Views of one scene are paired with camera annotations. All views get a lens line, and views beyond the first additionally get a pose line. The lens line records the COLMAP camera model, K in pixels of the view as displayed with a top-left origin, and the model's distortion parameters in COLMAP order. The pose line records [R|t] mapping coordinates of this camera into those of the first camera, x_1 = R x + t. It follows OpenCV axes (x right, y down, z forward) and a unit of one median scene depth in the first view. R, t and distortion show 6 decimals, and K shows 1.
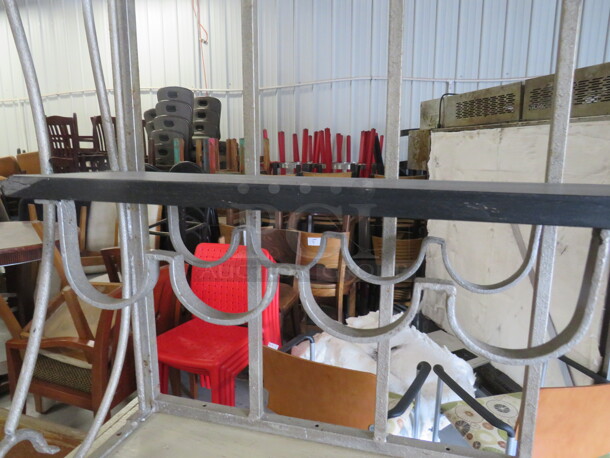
lens RADIAL K [[433.4, 0, 305.0], [0, 433.4, 229.0], [0, 0, 1]] dist [-0.024774, 0.004280]
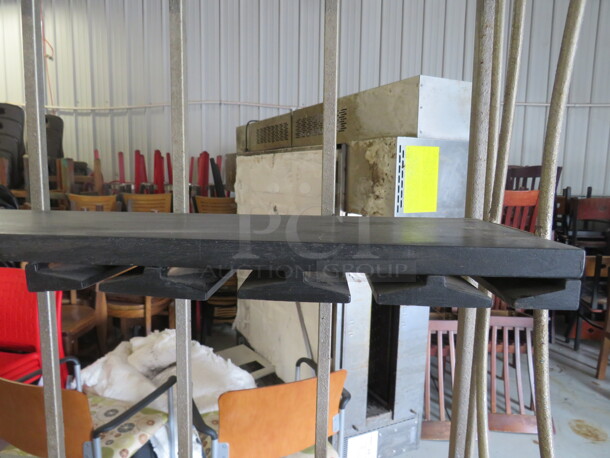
lens RADIAL K [[433.4, 0, 305.0], [0, 433.4, 229.0], [0, 0, 1]] dist [-0.024774, 0.004280]
pose [[0.977621, -0.013728, 0.209925, 0.147861], [0.023810, 0.998677, -0.045578, 0.004312], [-0.209022, 0.049557, 0.976654, -0.038083]]
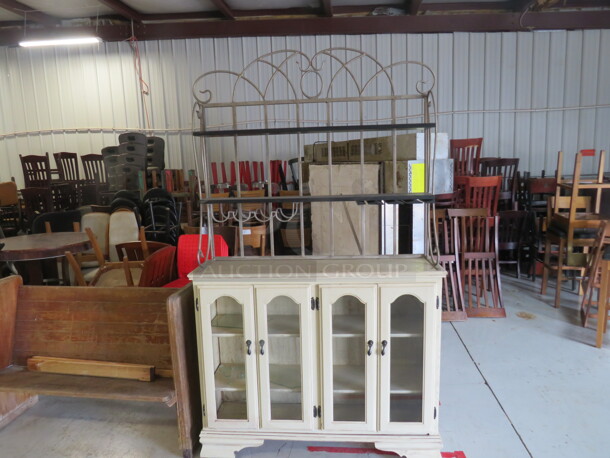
lens RADIAL K [[433.4, 0, 305.0], [0, 433.4, 229.0], [0, 0, 1]] dist [-0.024774, 0.004280]
pose [[0.980884, -0.065544, 0.183224, -0.036311], [0.070545, 0.997290, -0.020903, 0.043527], [-0.181358, 0.033429, 0.982849, -0.441763]]
